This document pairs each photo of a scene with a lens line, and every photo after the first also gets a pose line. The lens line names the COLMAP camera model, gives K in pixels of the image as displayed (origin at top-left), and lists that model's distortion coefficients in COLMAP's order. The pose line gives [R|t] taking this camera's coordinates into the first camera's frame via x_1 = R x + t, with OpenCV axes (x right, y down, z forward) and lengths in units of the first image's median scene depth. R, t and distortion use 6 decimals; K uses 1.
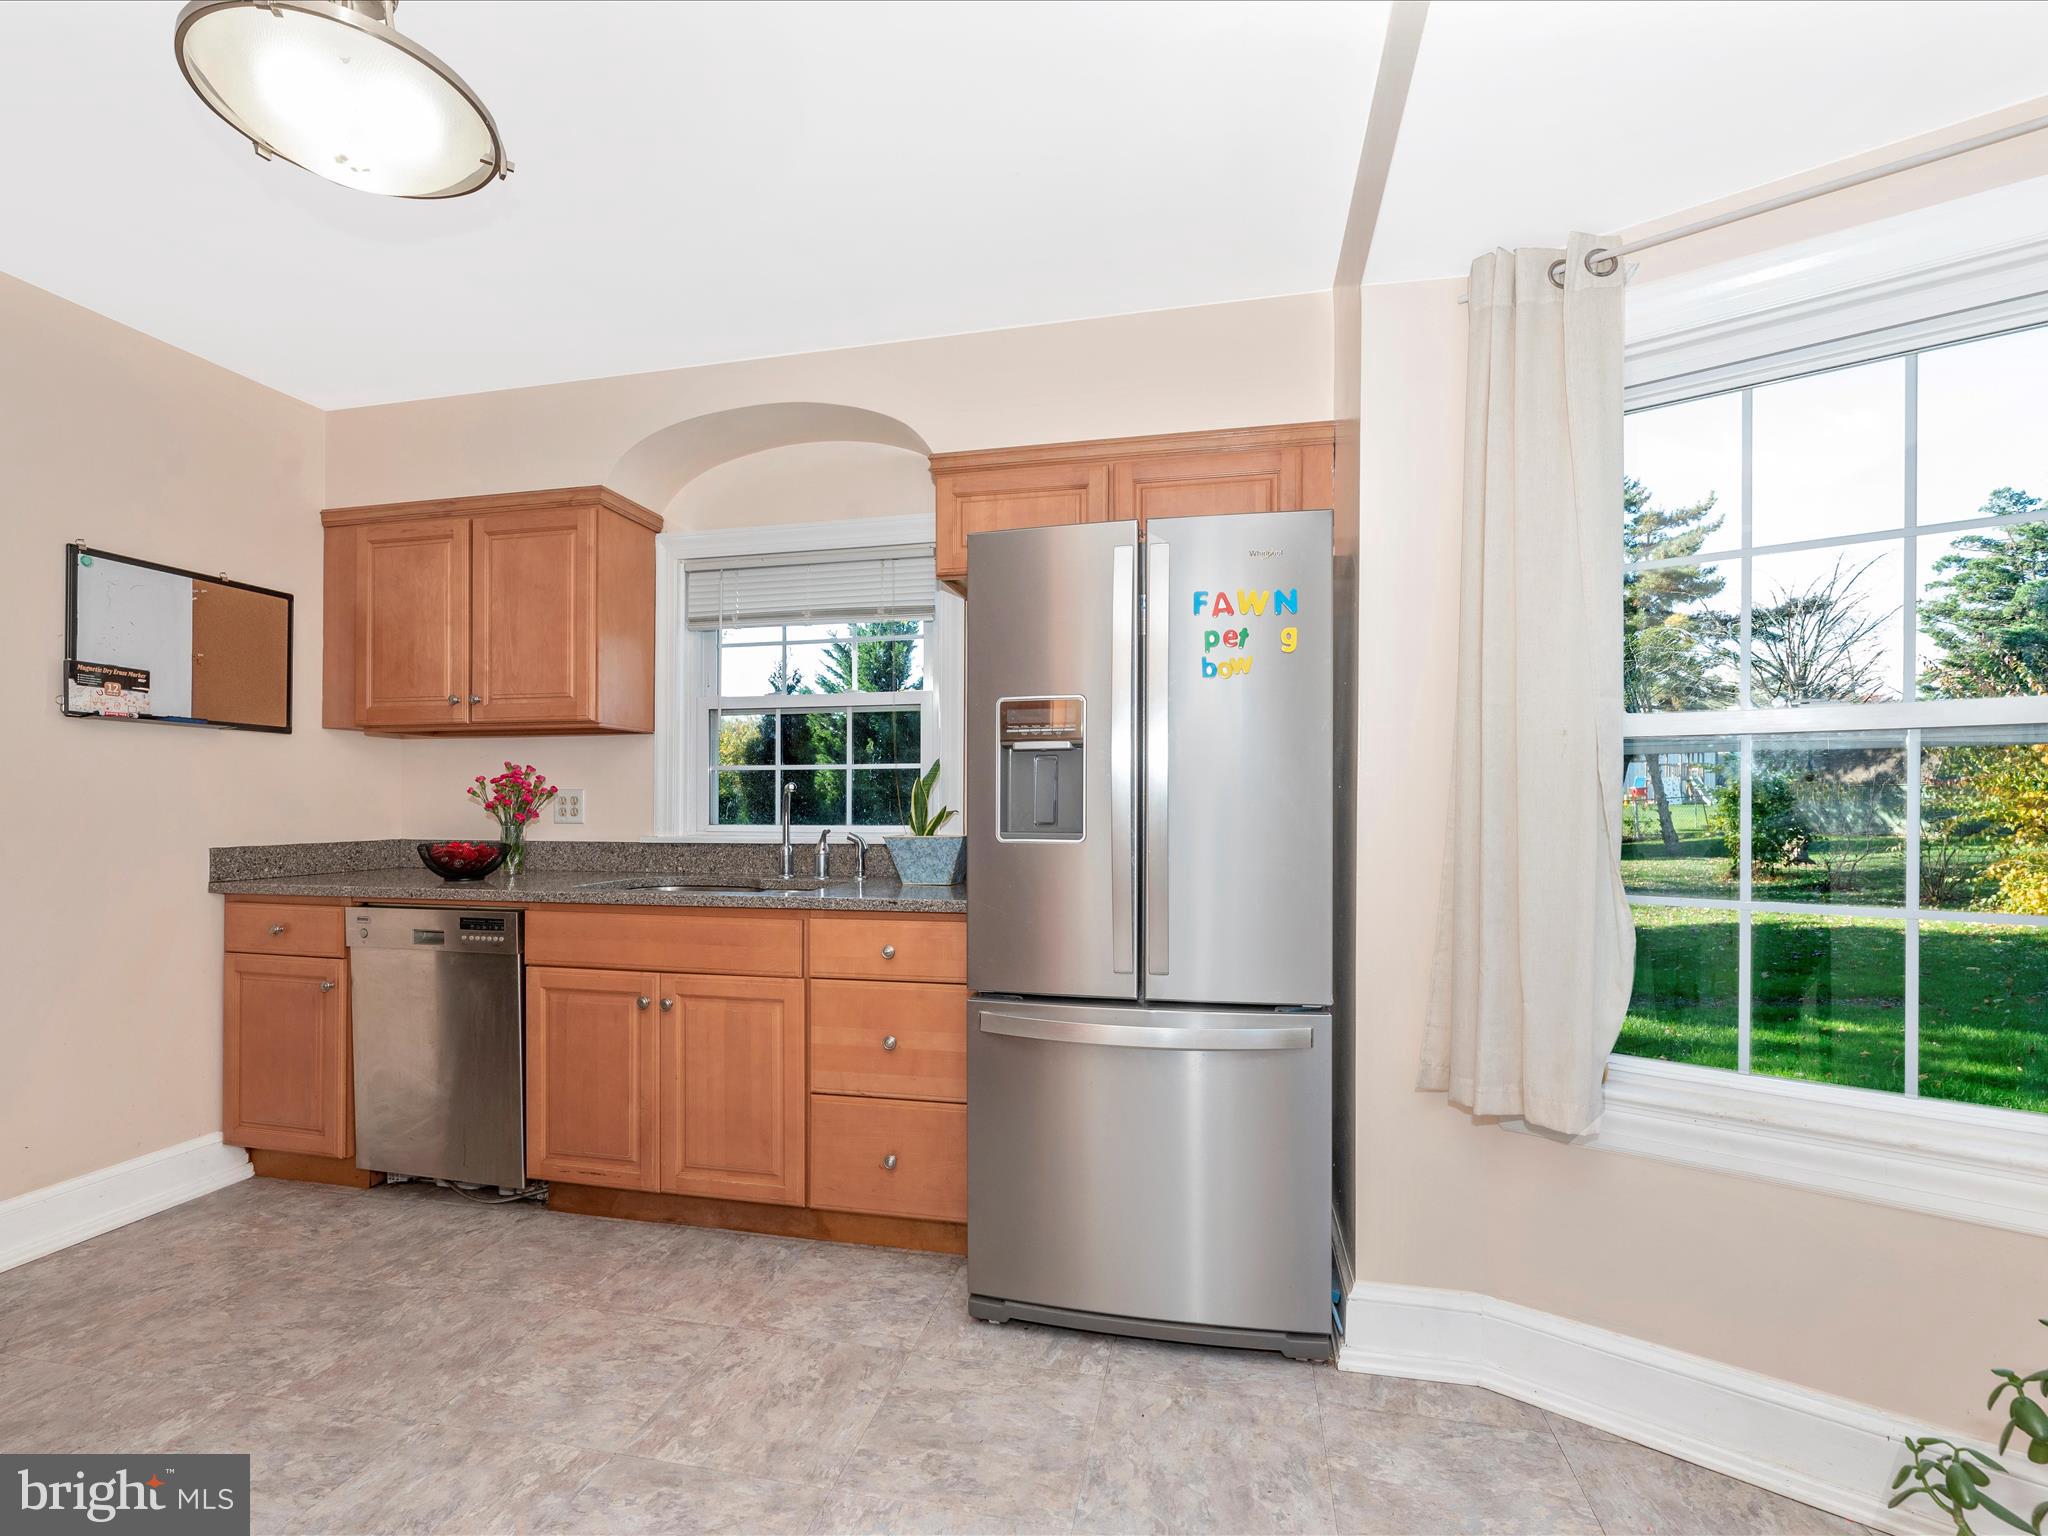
lens RADIAL K [[896.0, 0, 958.3], [0, 896.0, 800.4], [0, 0, 1]] dist [0.002345, 0.000048]
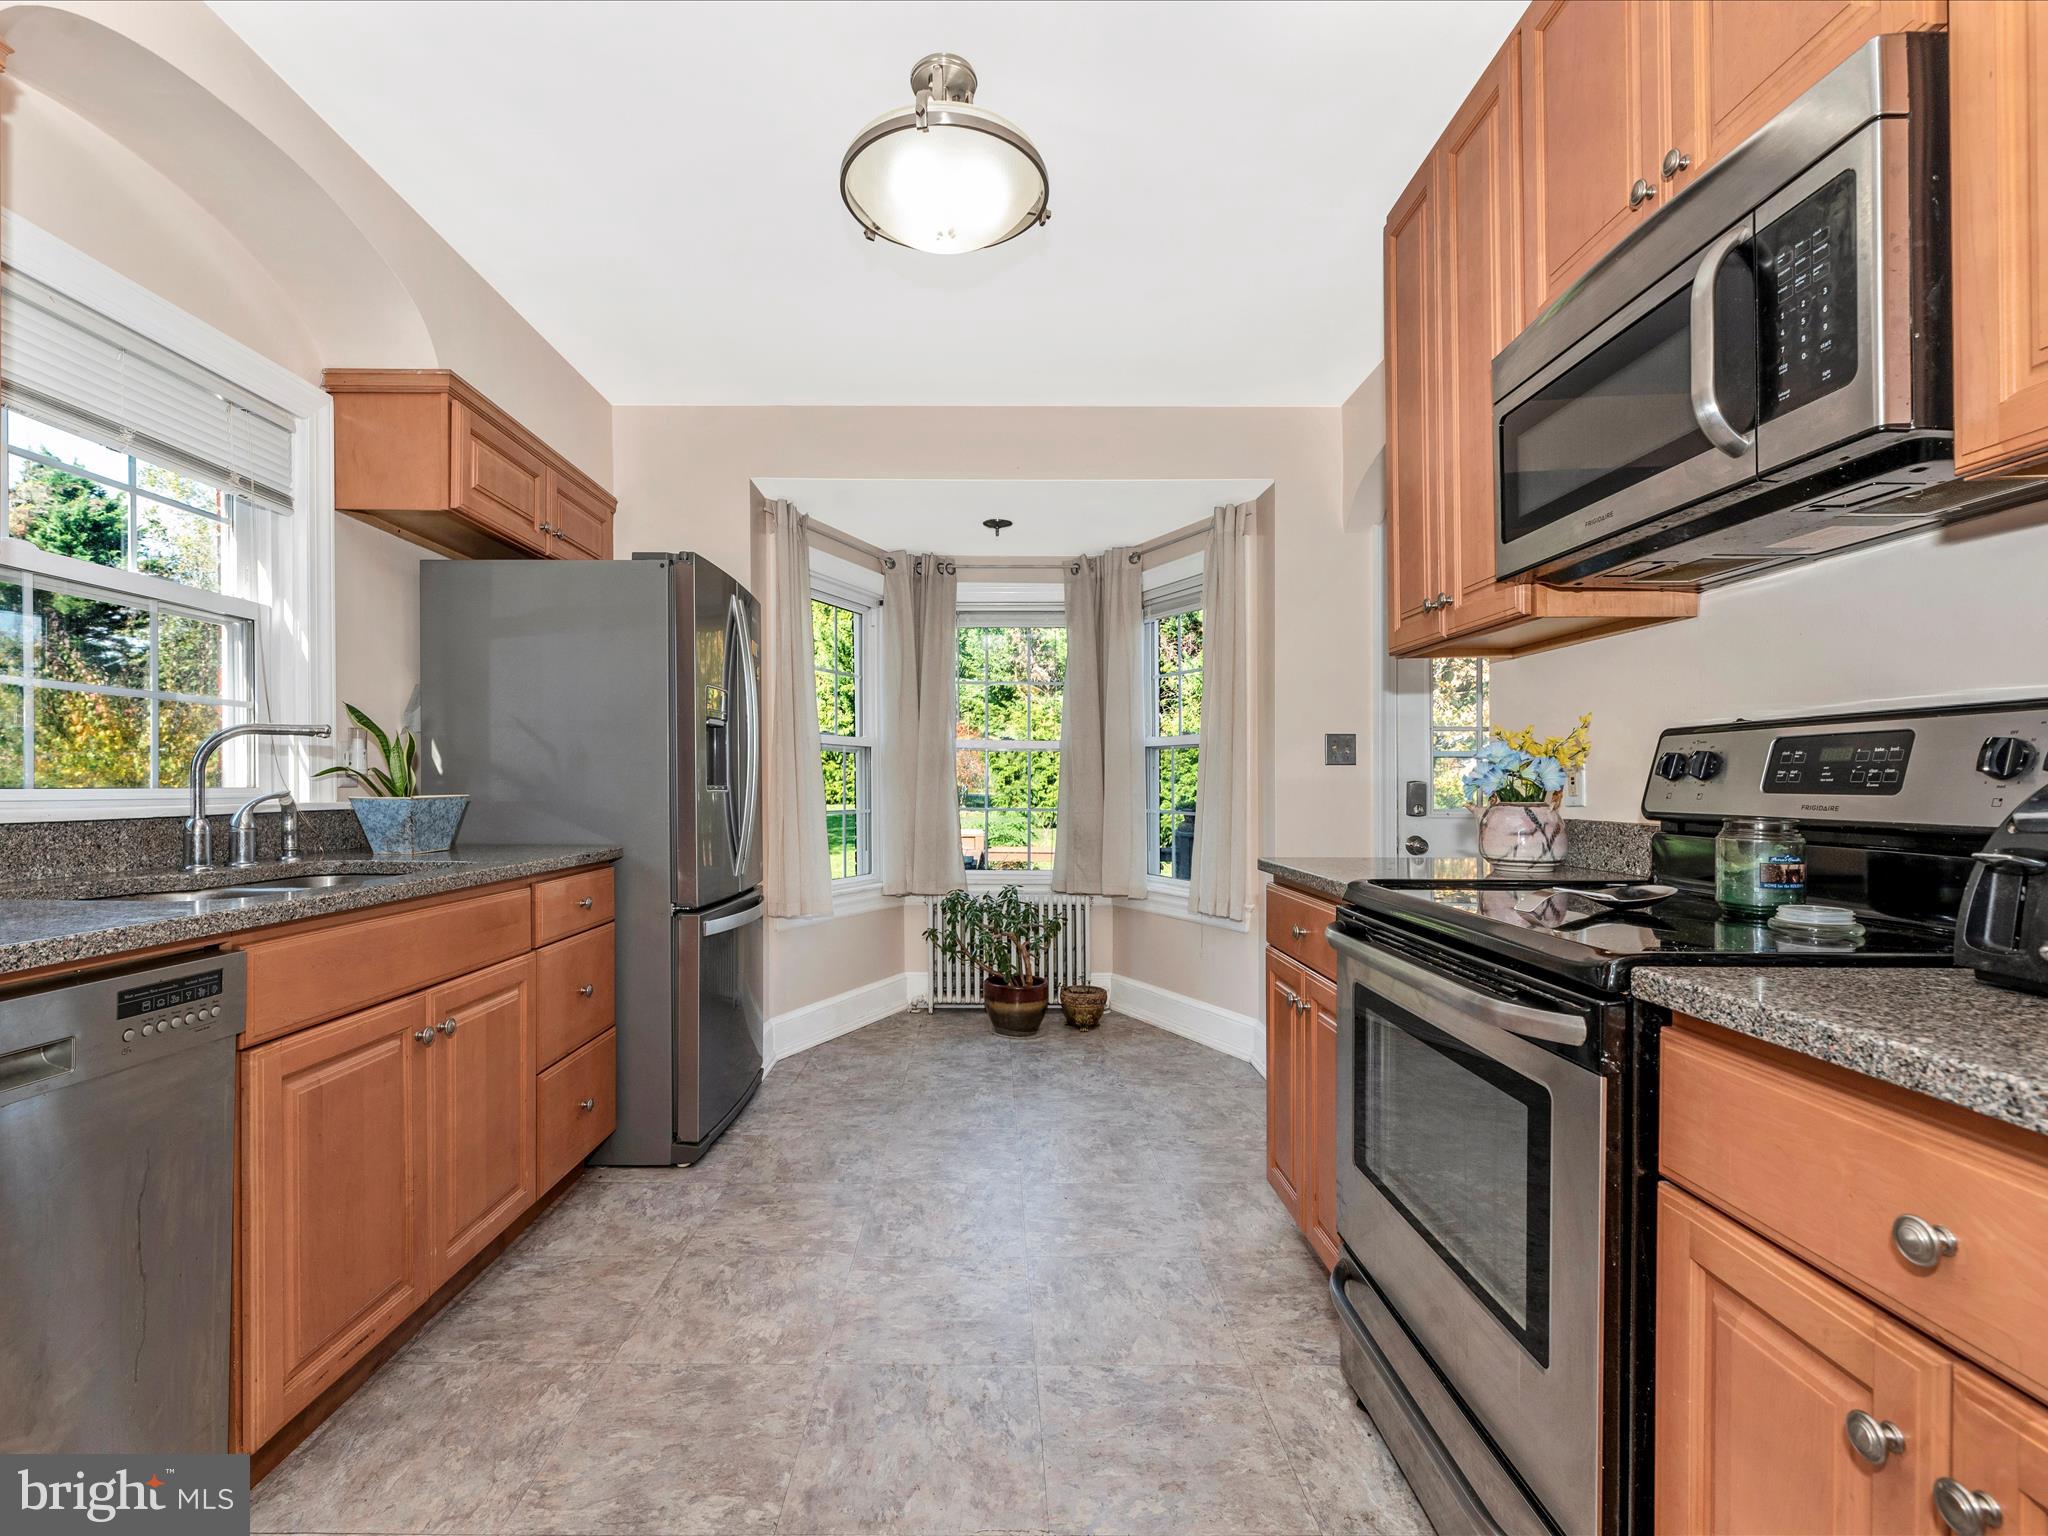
lens RADIAL K [[982.5, 0, 1004.2], [0, 982.5, 775.7], [0, 0, 1]] dist [0.000899, -0.000475]
pose [[-0.238822, 0.012102, 0.970988, -1.107489], [-0.006920, 0.999876, -0.014164, 0.029298], [-0.971039, -0.010102, -0.238708, 0.689052]]
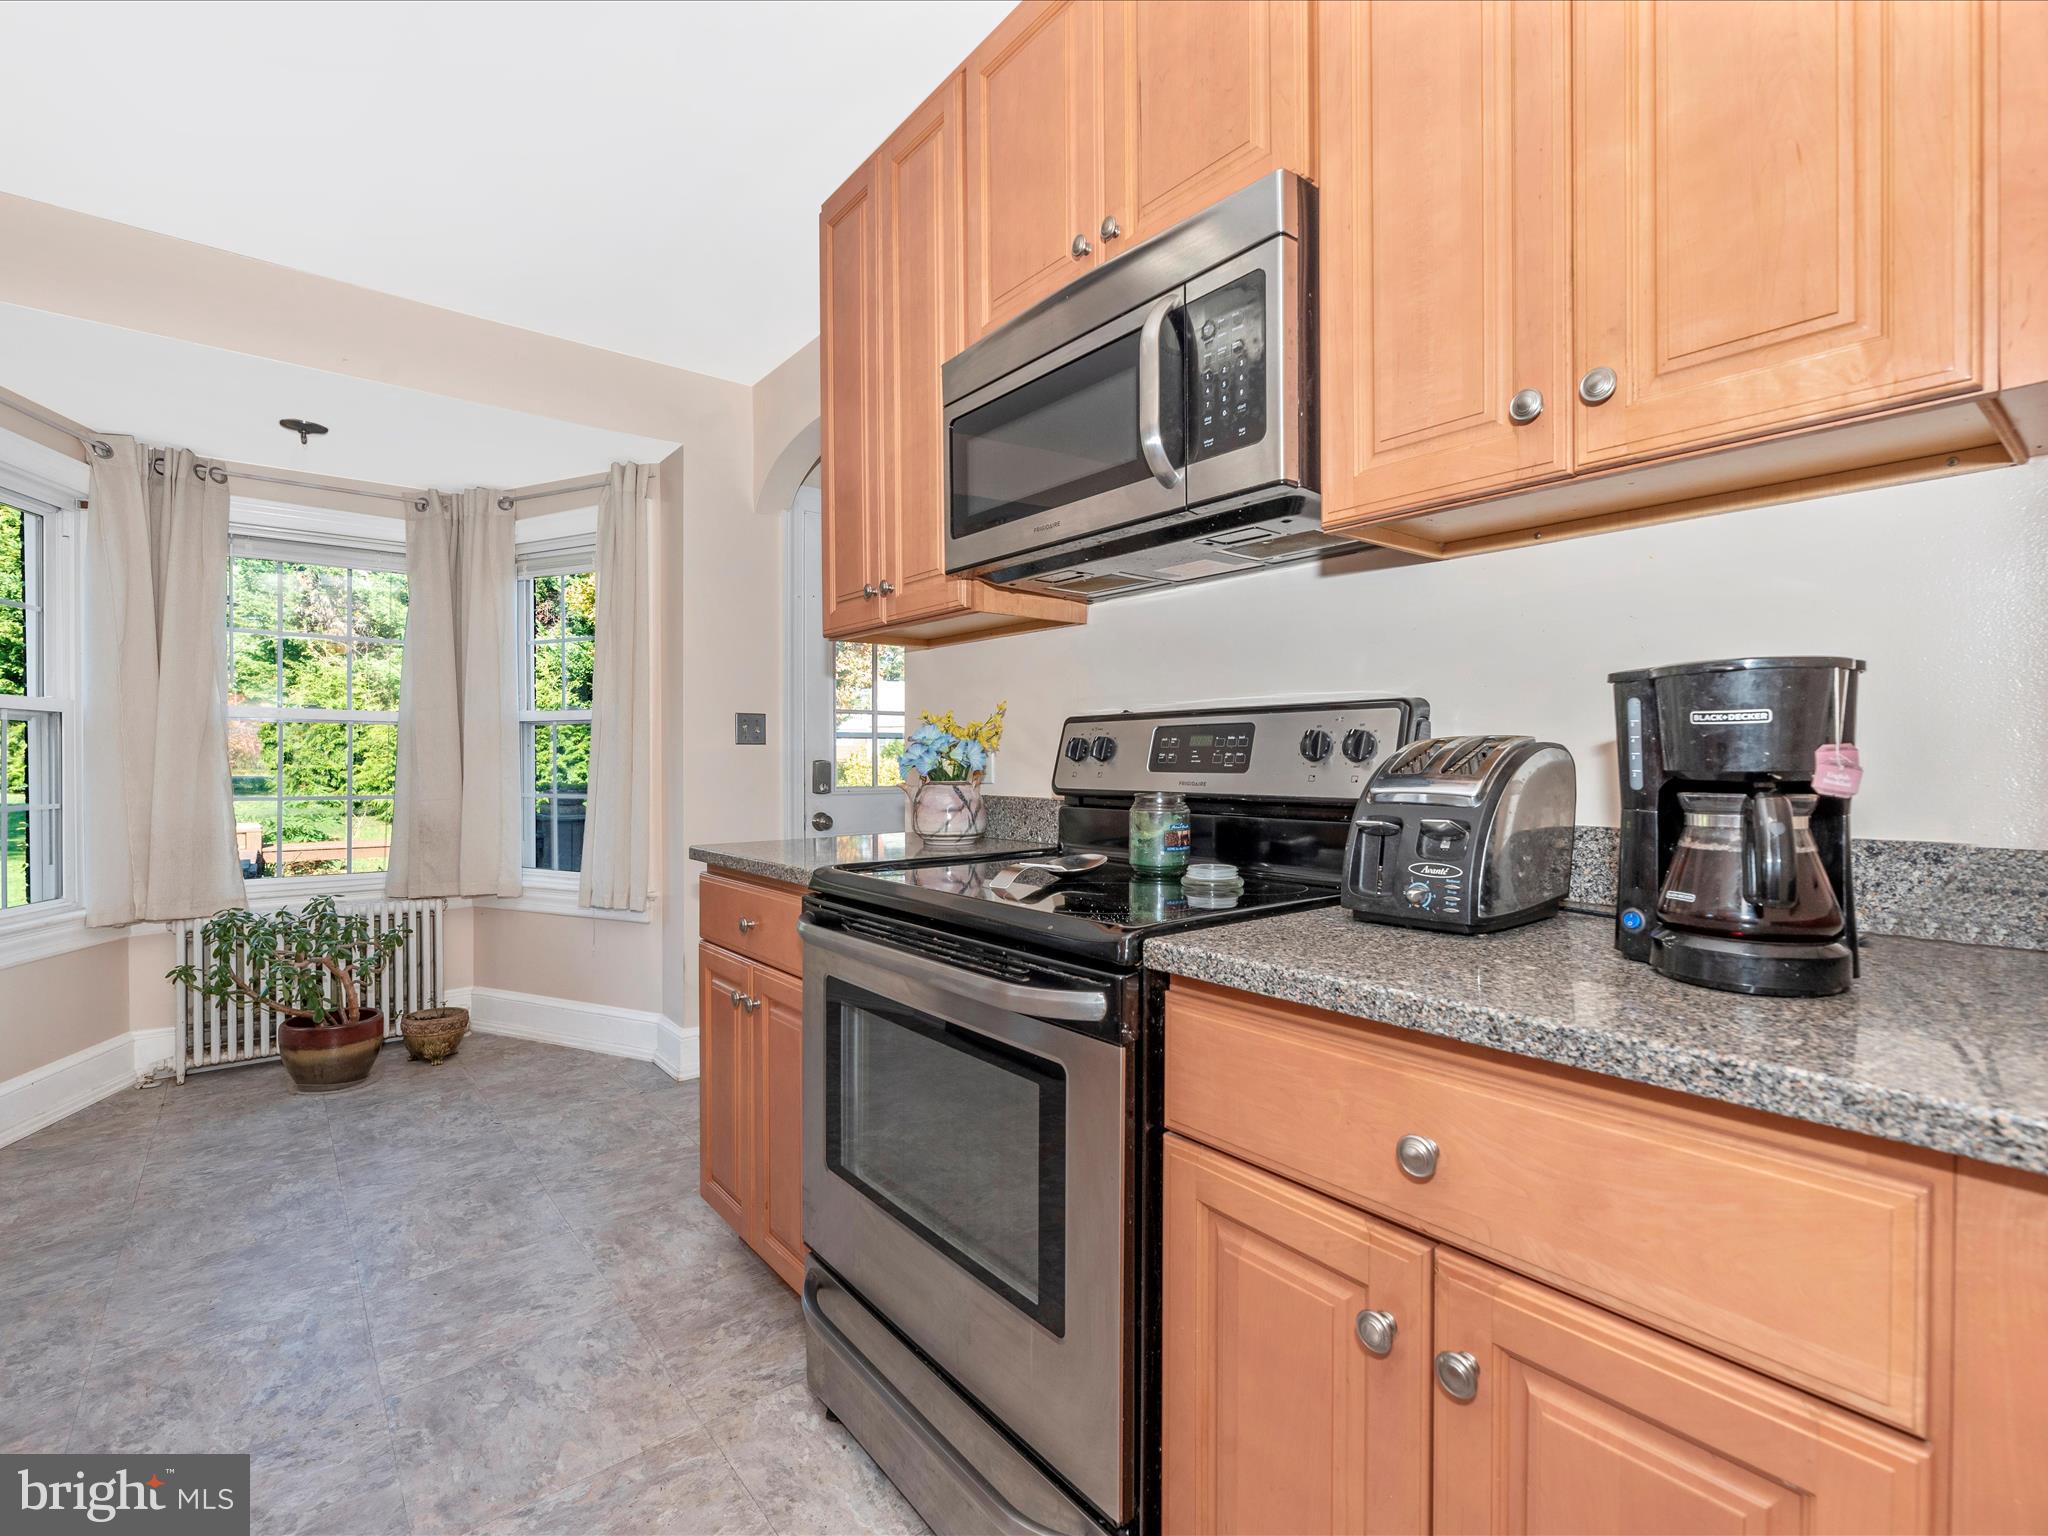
lens RADIAL K [[931.7, 0, 1059.6], [0, 931.7, 750.8], [0, 0, 1]] dist [-0.001062, -0.000259]
pose [[-0.805721, 0.012313, 0.592168, -0.992362], [0.001484, 0.999823, -0.018770, 0.025075], [-0.592294, -0.014244, -0.805596, 0.695096]]
